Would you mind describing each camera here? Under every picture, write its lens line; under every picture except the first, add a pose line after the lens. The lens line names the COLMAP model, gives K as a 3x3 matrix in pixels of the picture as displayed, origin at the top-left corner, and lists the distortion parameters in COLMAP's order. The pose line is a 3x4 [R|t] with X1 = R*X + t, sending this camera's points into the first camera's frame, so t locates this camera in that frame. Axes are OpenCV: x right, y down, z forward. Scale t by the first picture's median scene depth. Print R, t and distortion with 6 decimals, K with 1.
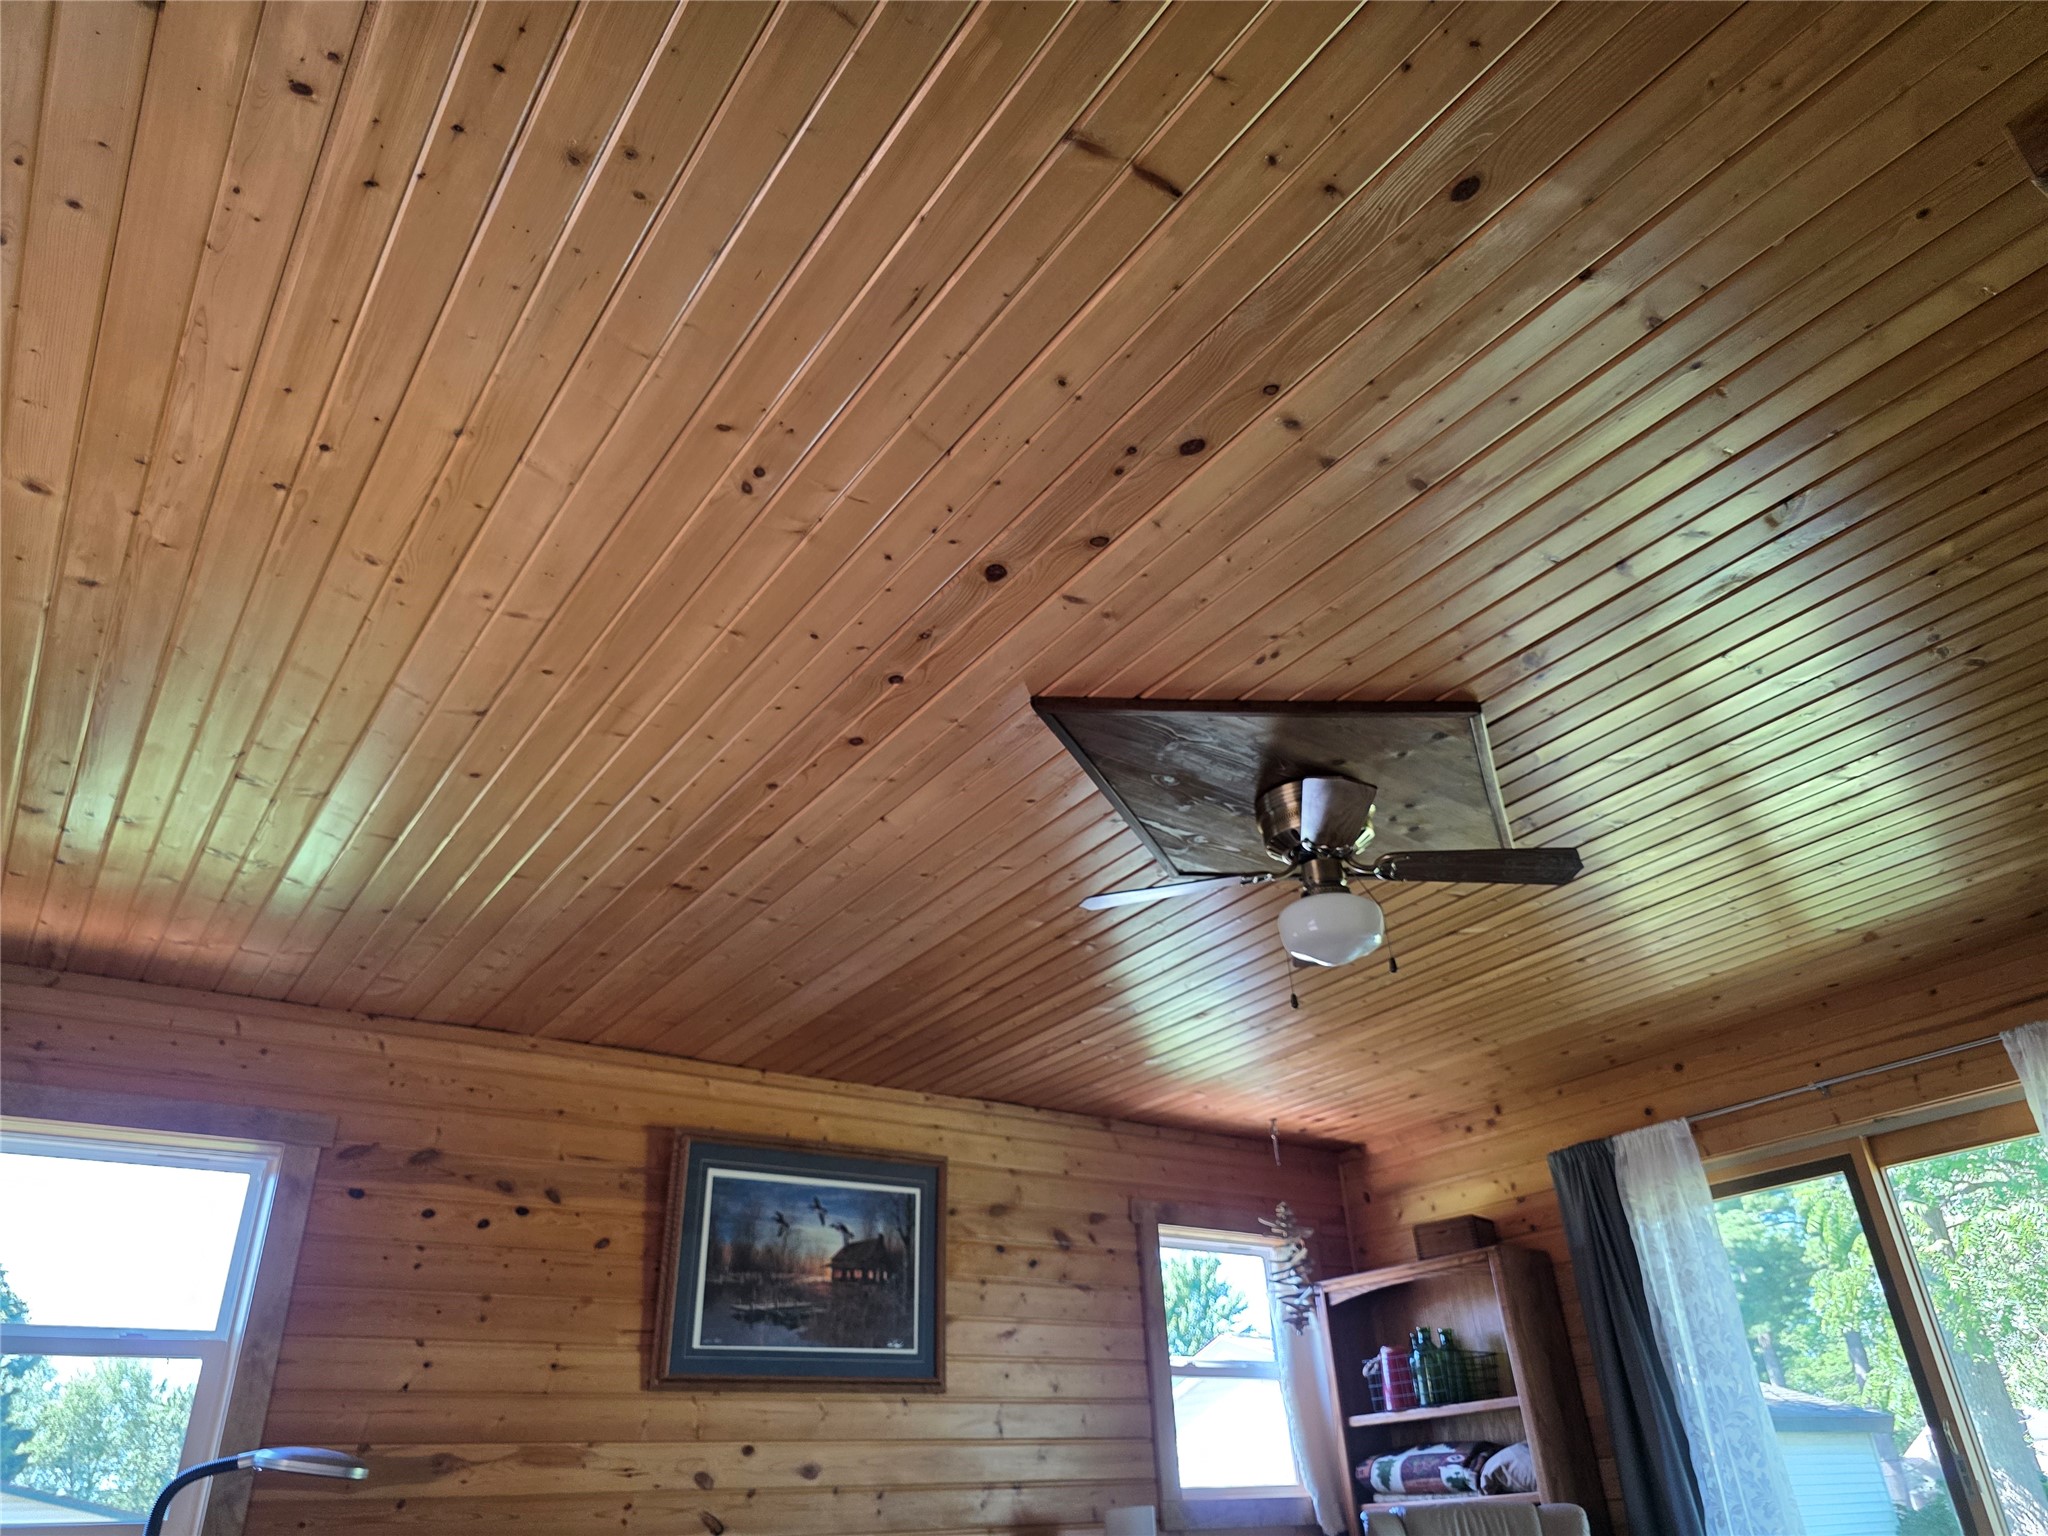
lens RADIAL K [[1397.6, 0, 1038.3], [0, 1397.6, 761.1], [0, 0, 1]] dist [0.052209, -0.060592]
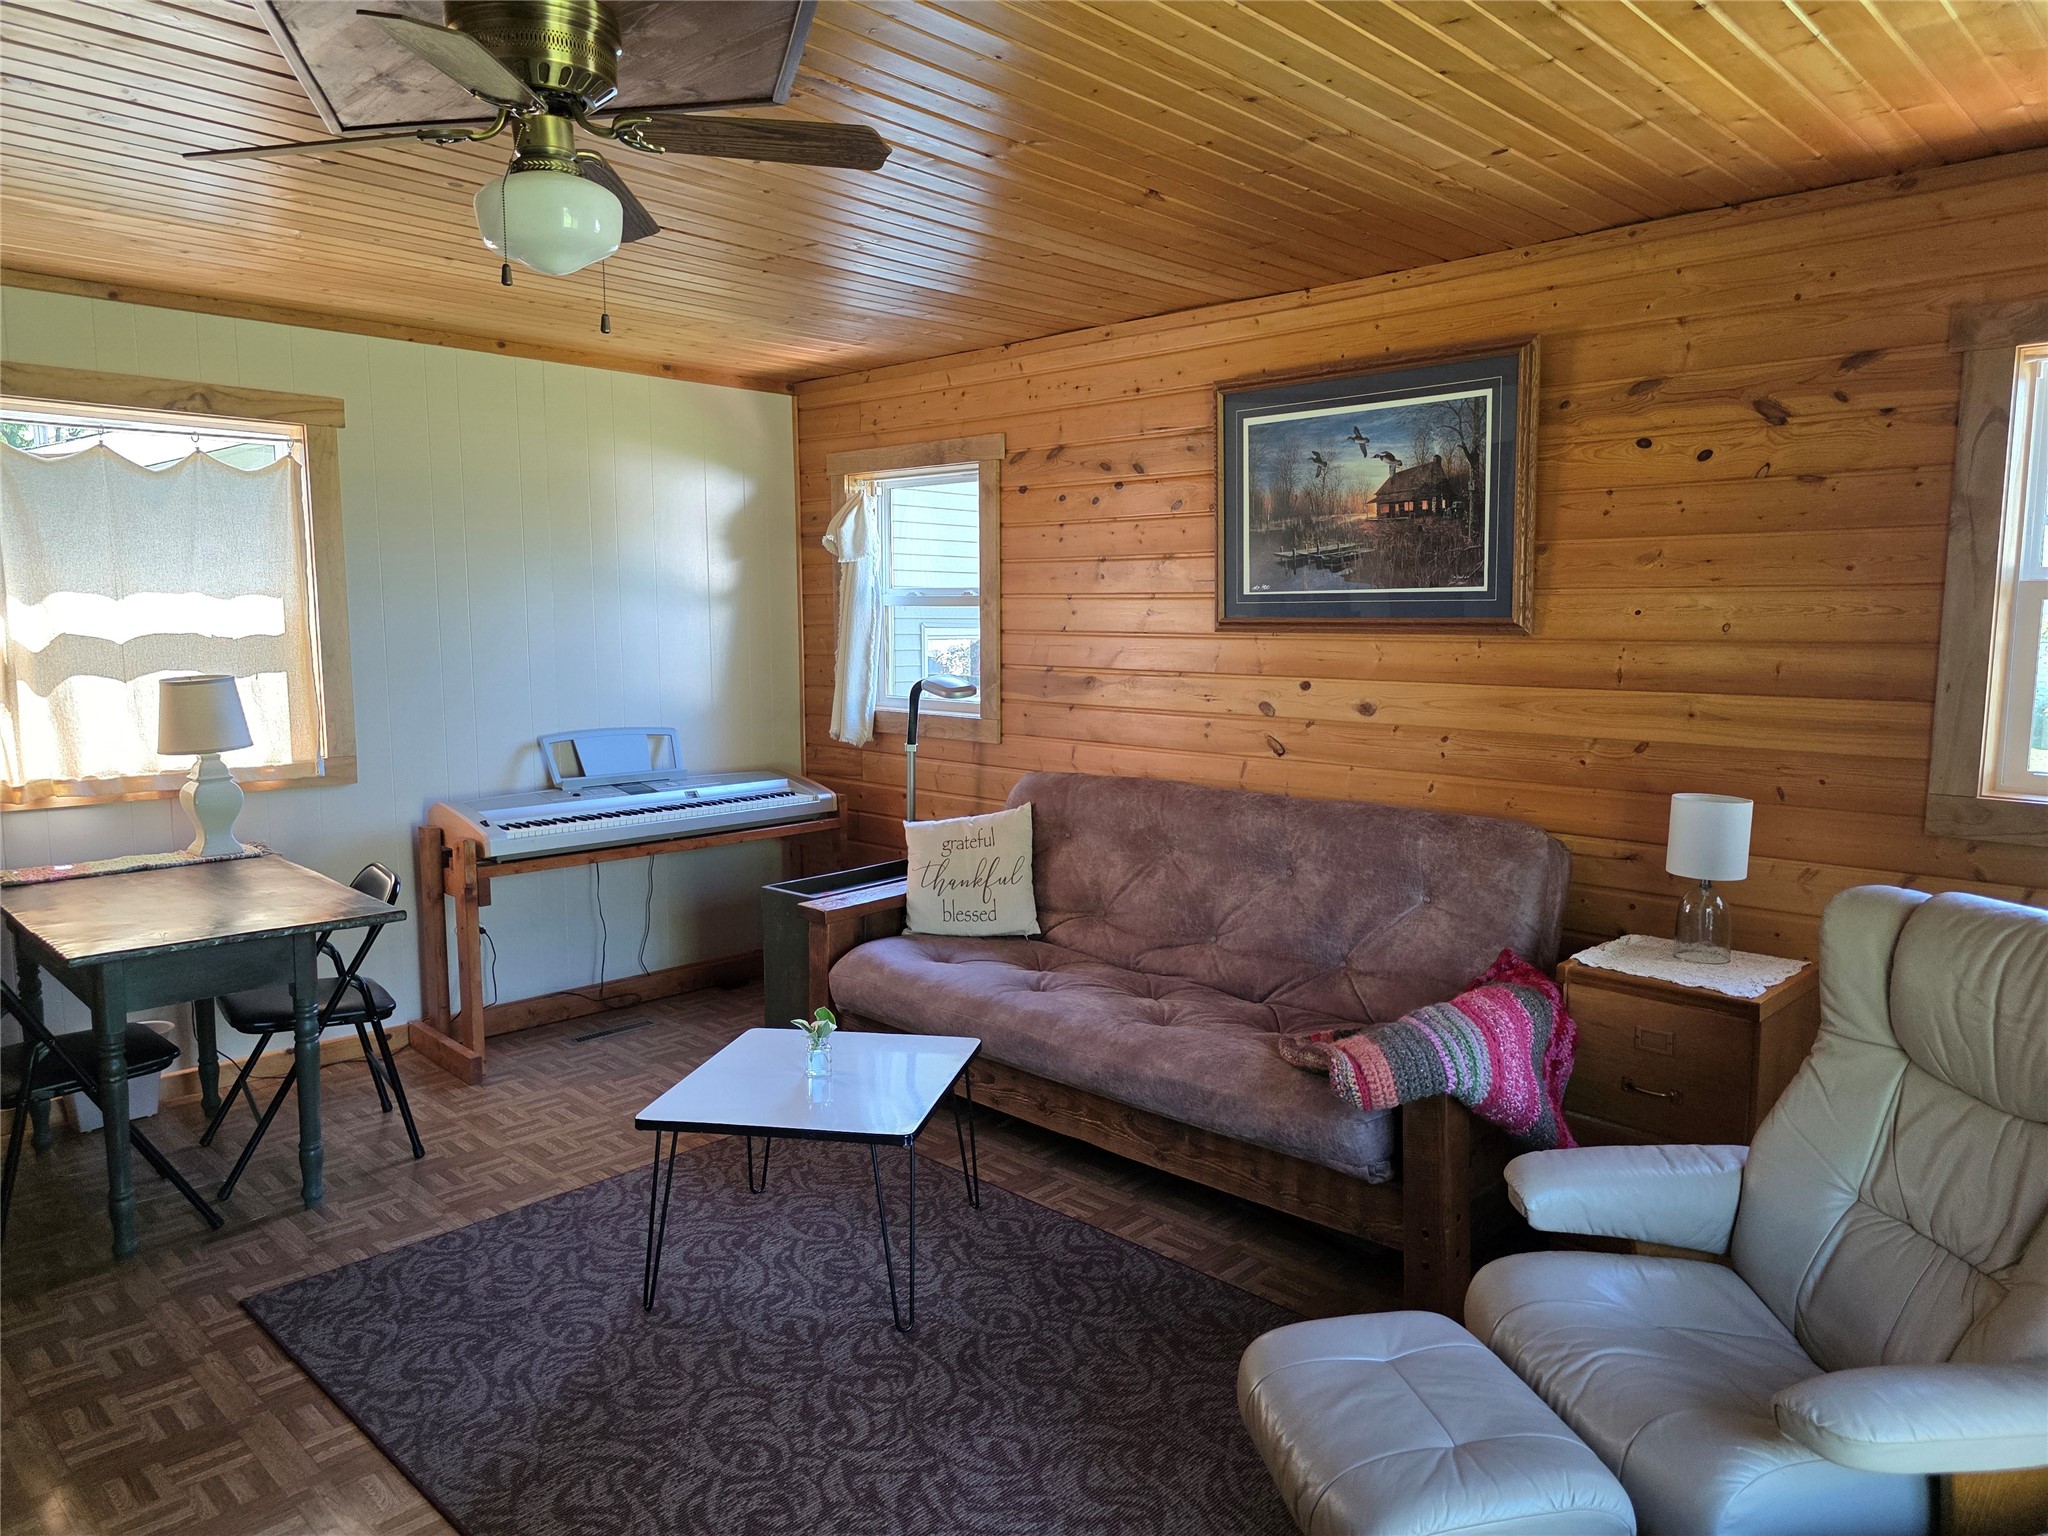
lens RADIAL K [[1368.0, 0, 1006.9], [0, 1368.0, 769.9], [0, 0, 1]] dist [0.087306, -0.094949]
pose [[0.171690, 0.160948, -0.971915, 0.660915], [0.469938, 0.853703, 0.224388, 0.202281], [0.865841, -0.495265, 0.070937, 0.658953]]
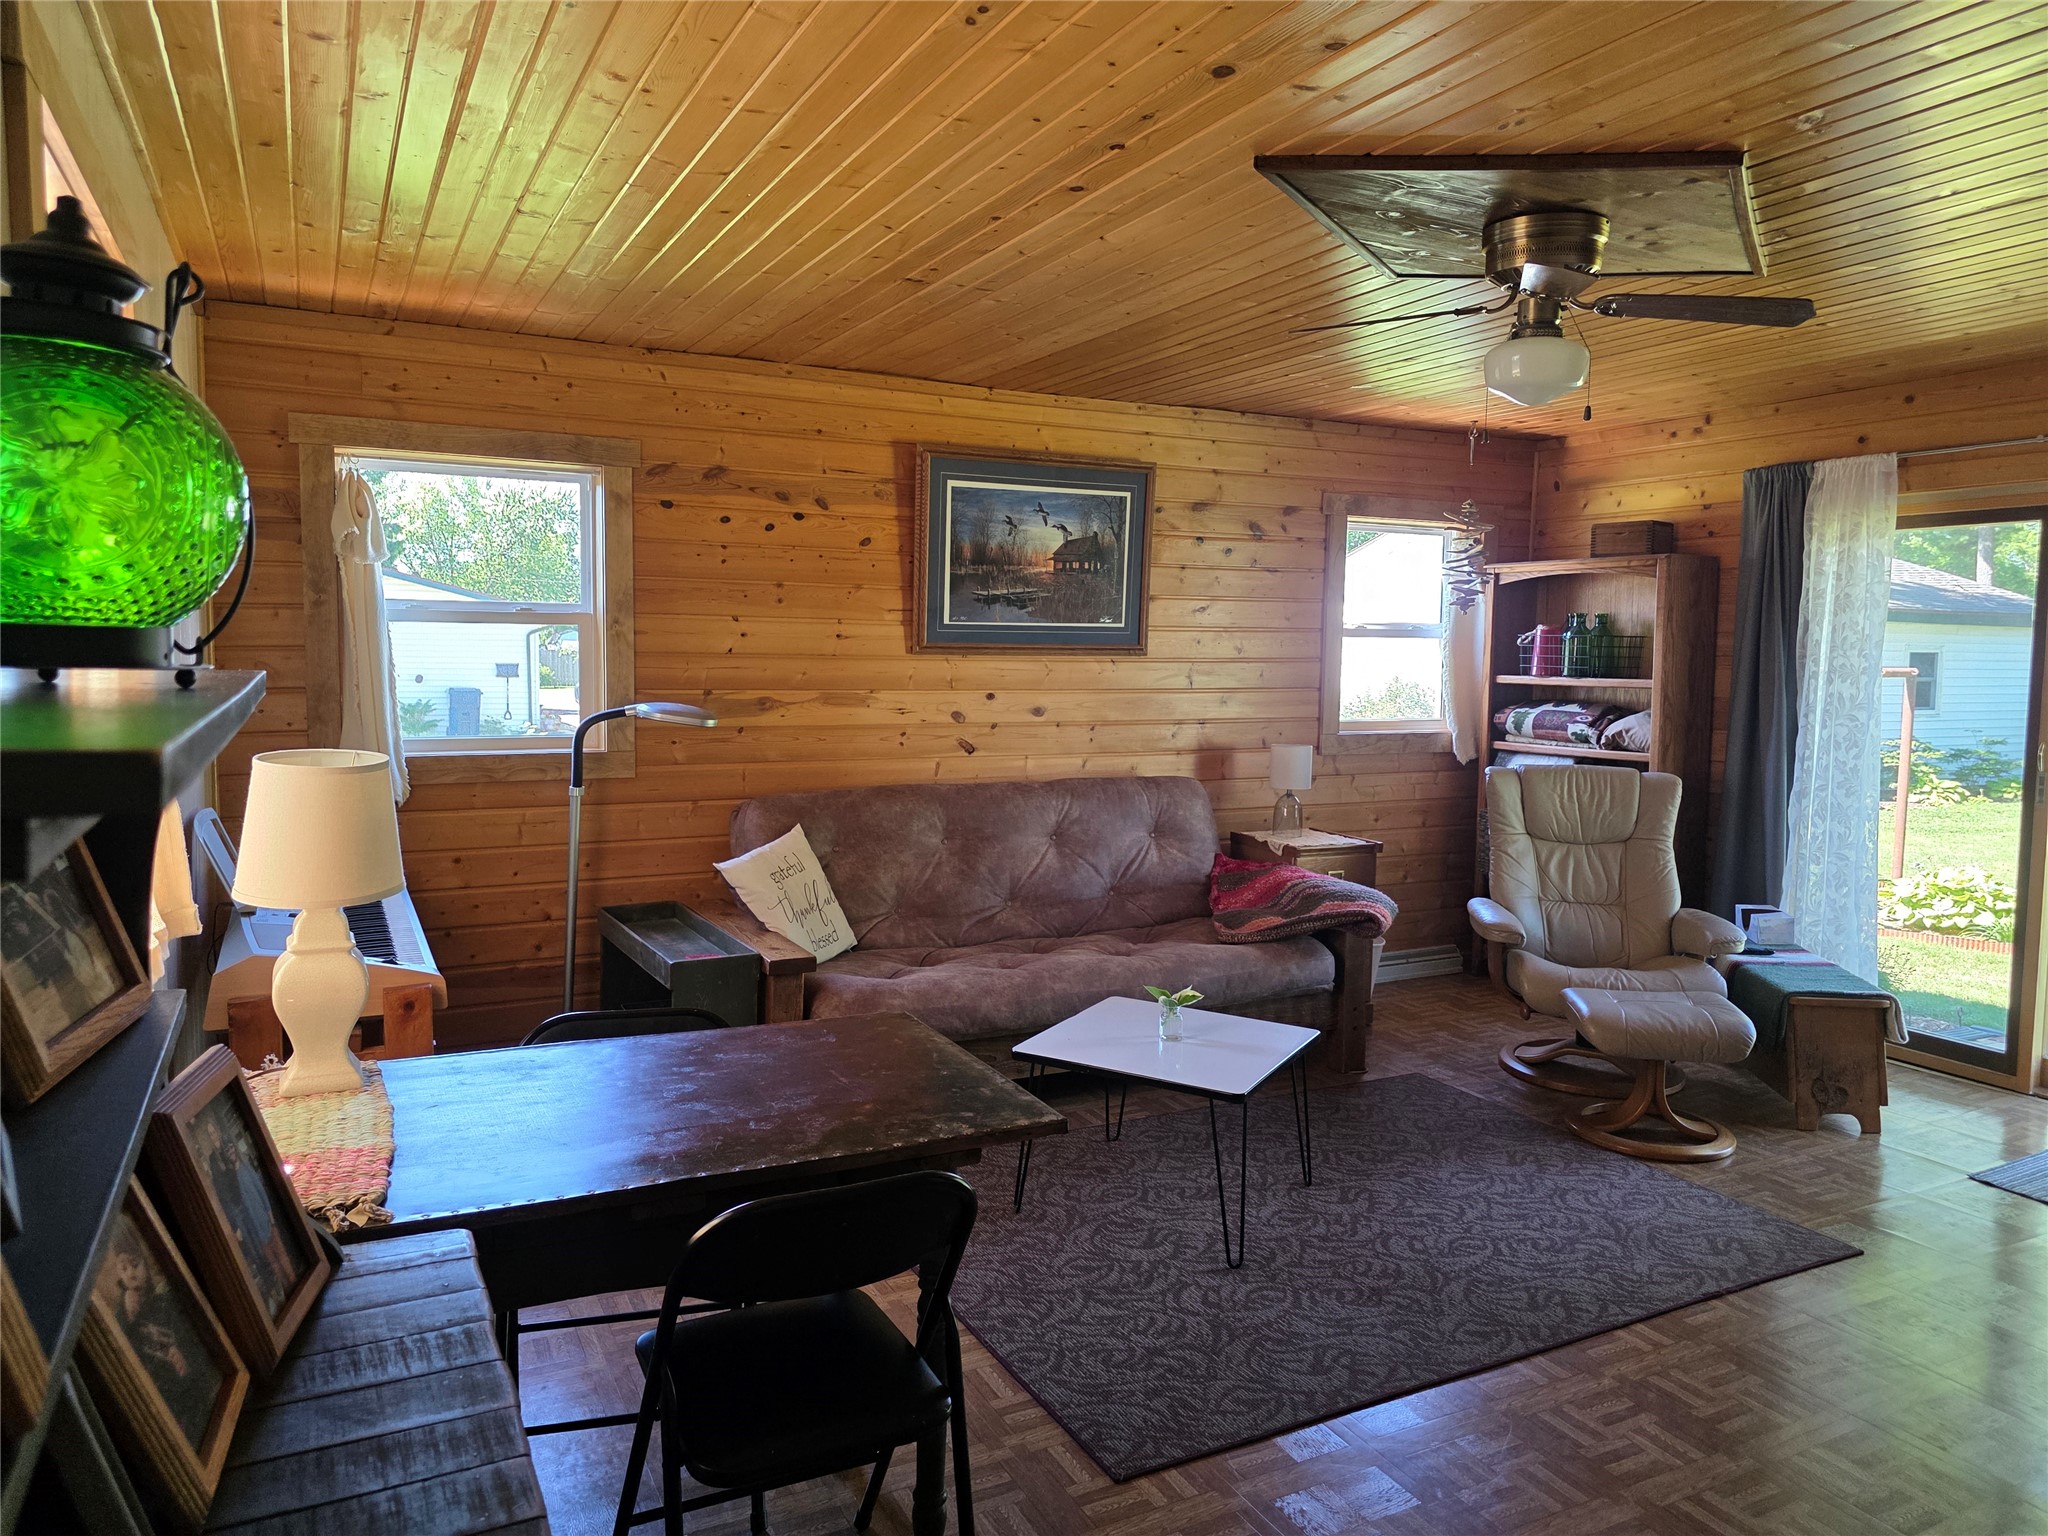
lens RADIAL K [[1372.0, 0, 1011.4], [0, 1372.0, 773.6], [0, 0, 1]] dist [0.064432, -0.067898]
pose [[0.986145, 0.074423, -0.148253, 0.001754], [0.023138, 0.823264, 0.567187, -0.144825], [0.164263, -0.562759, 0.810136, -0.036553]]
